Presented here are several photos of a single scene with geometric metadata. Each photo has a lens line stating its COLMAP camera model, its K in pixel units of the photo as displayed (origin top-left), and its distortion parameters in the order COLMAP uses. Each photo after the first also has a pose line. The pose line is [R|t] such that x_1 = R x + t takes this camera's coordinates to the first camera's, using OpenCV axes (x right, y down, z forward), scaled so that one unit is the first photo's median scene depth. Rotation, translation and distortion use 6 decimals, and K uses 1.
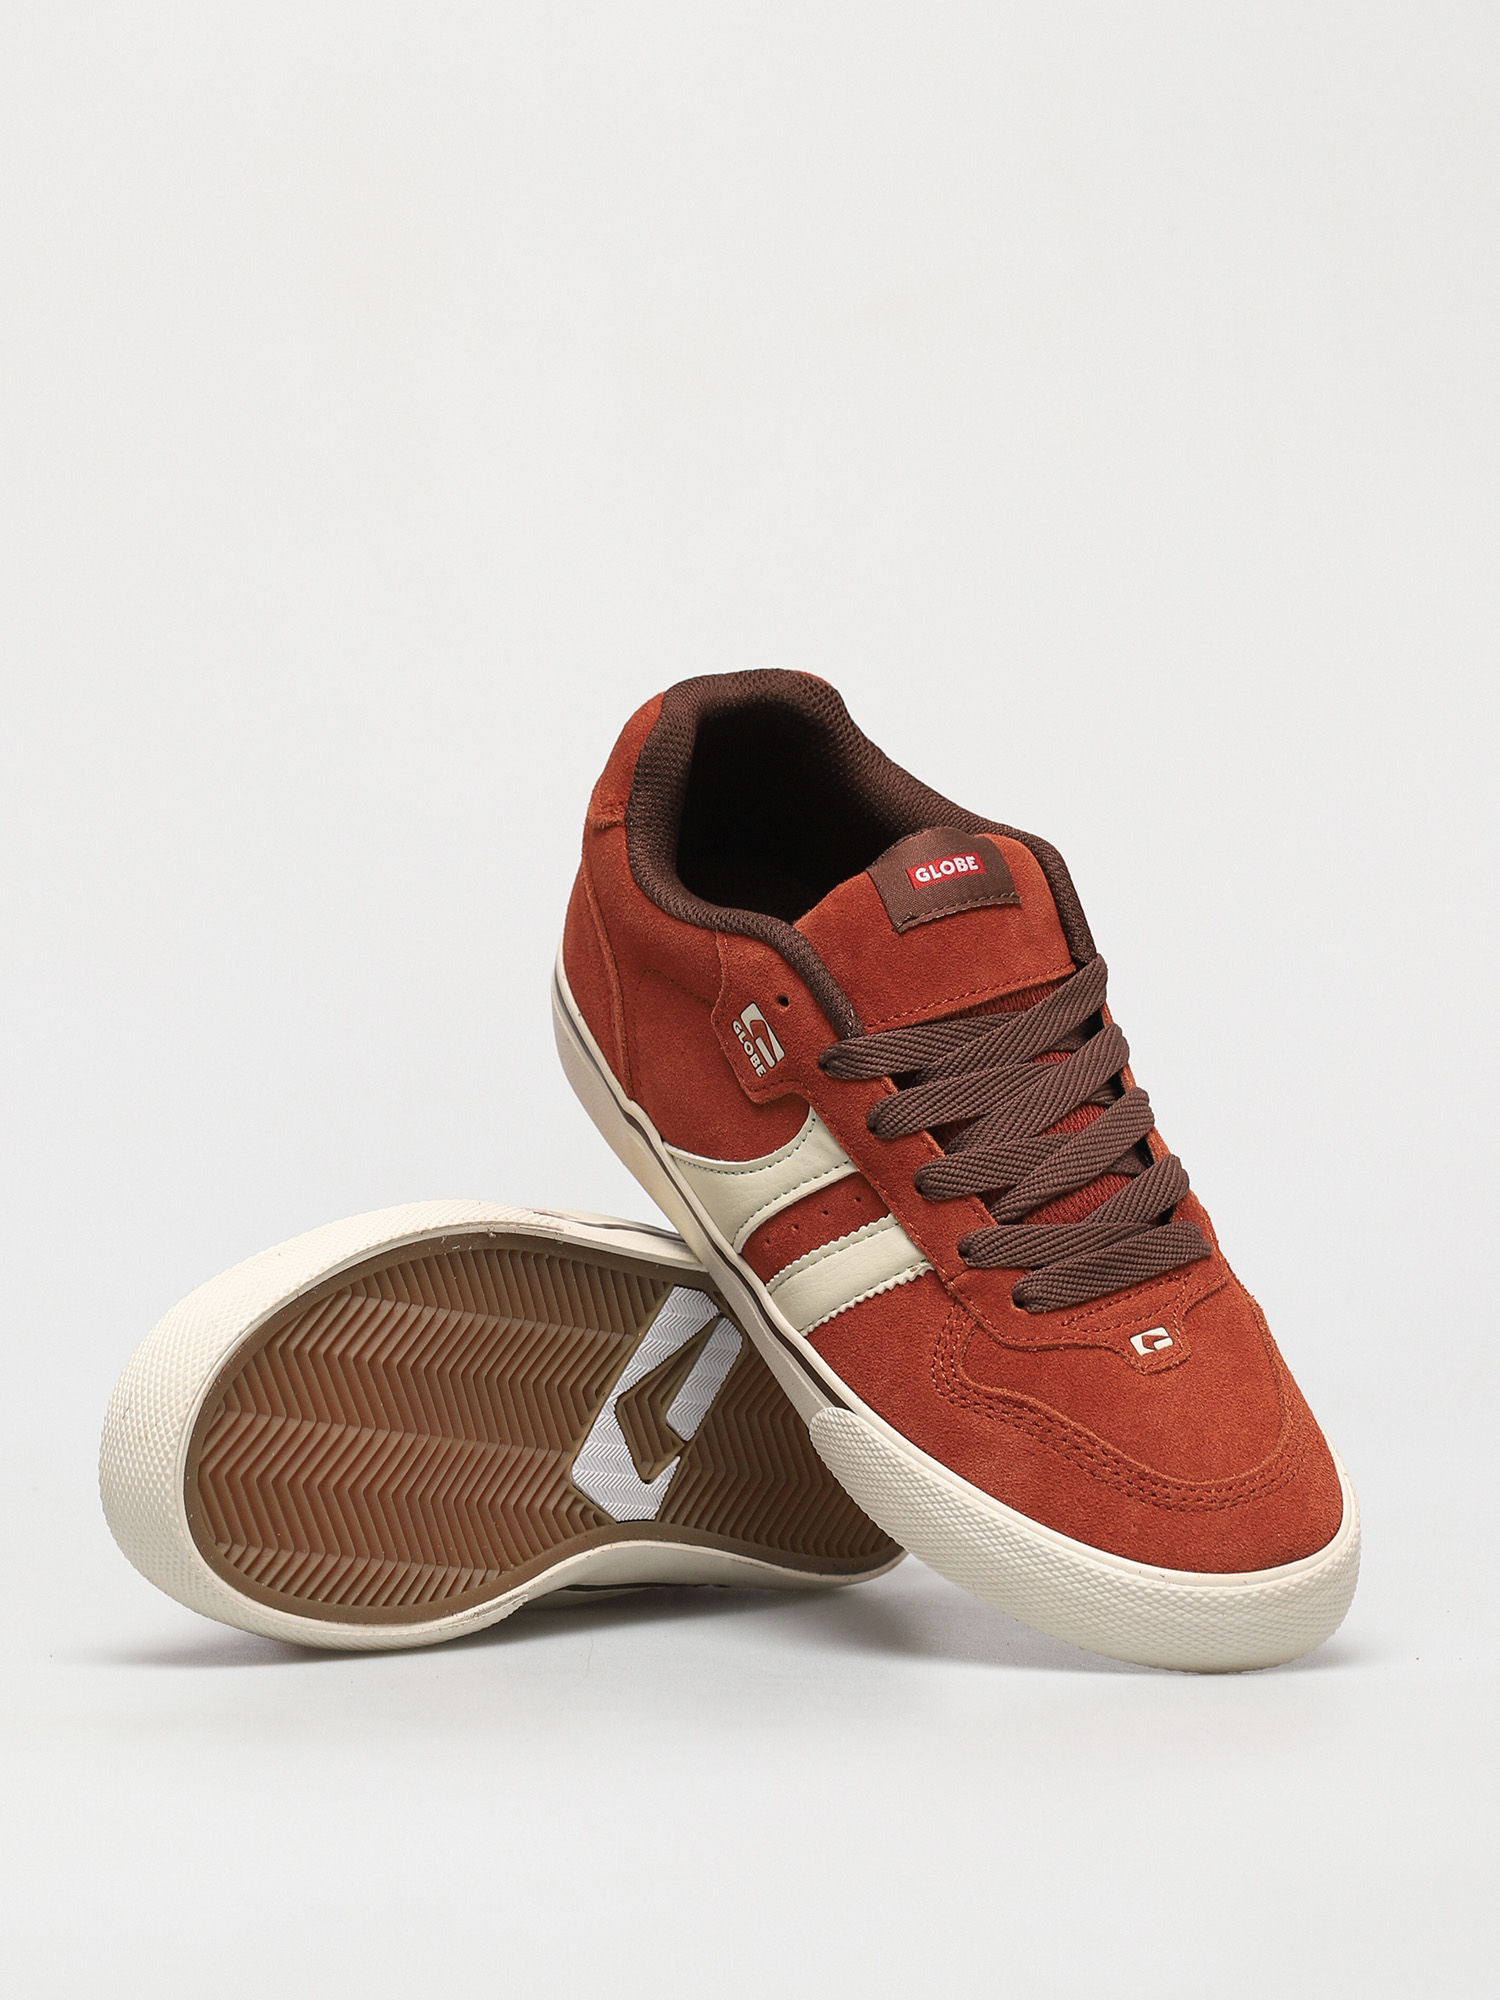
lens RADIAL K [[7463.5, 0, 750.0], [0, 7463.5, 1000.0], [0, 0, 1]] dist [-0.135001, 1.328470]
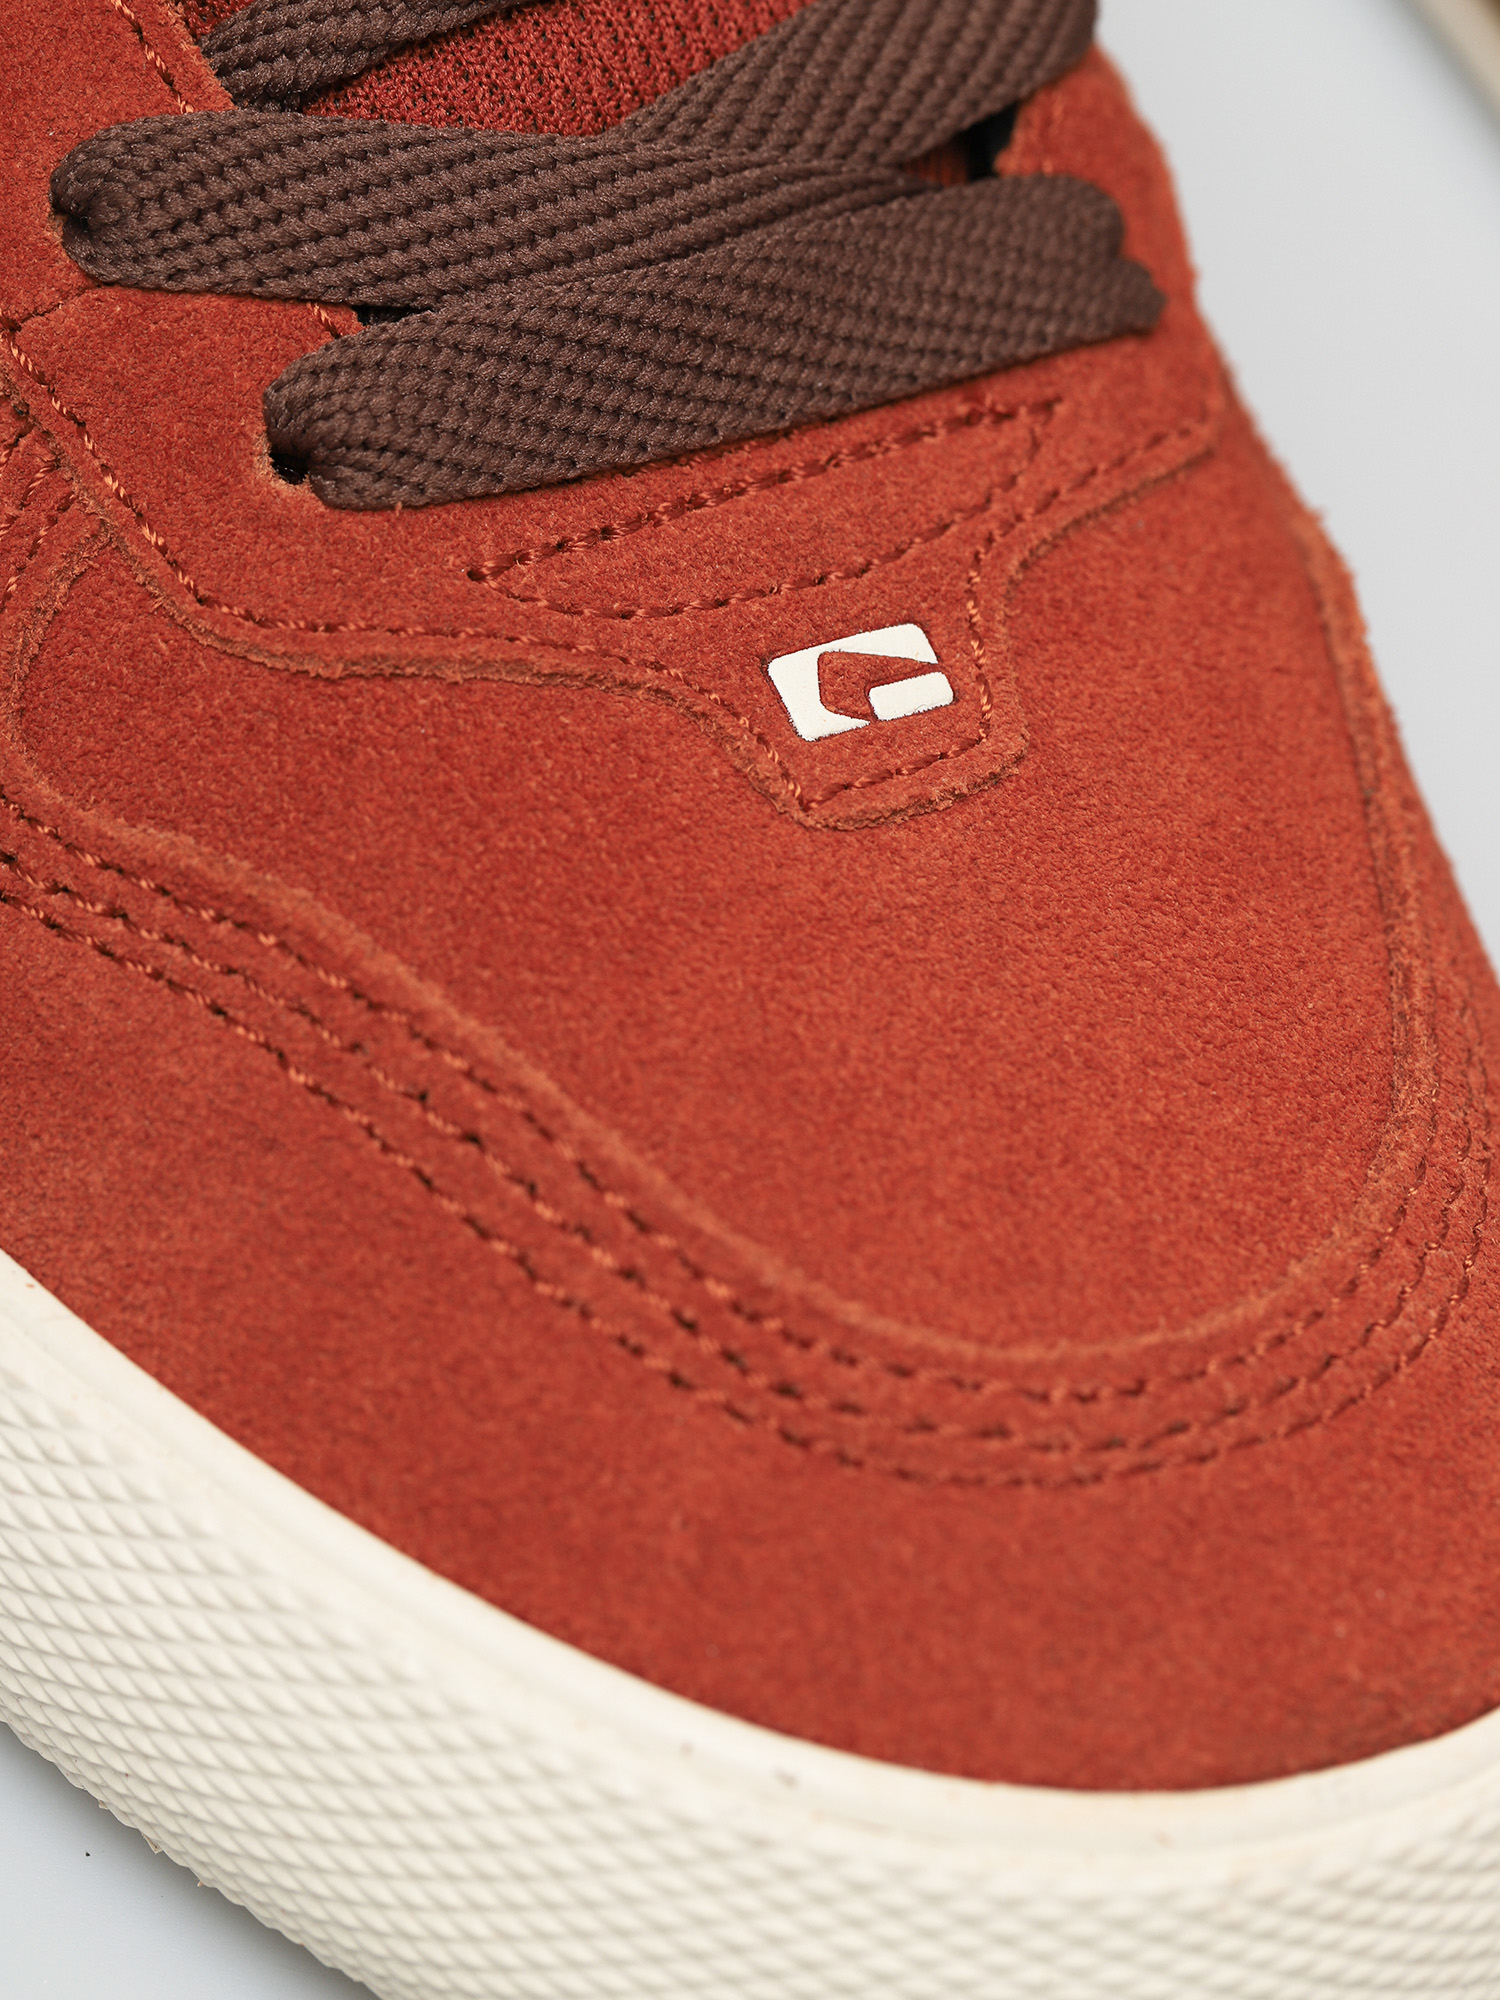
lens RADIAL K [[7463.5, 0, 750.0], [0, 7463.5, 1000.0], [0, 0, 1]] dist [-0.135001, 1.328470]
pose [[0.995566, 0.093137, 0.013173, 0.048444], [-0.094060, 0.987060, 0.129868, 0.026109], [-0.000907, -0.130531, 0.991444, 0.773600]]
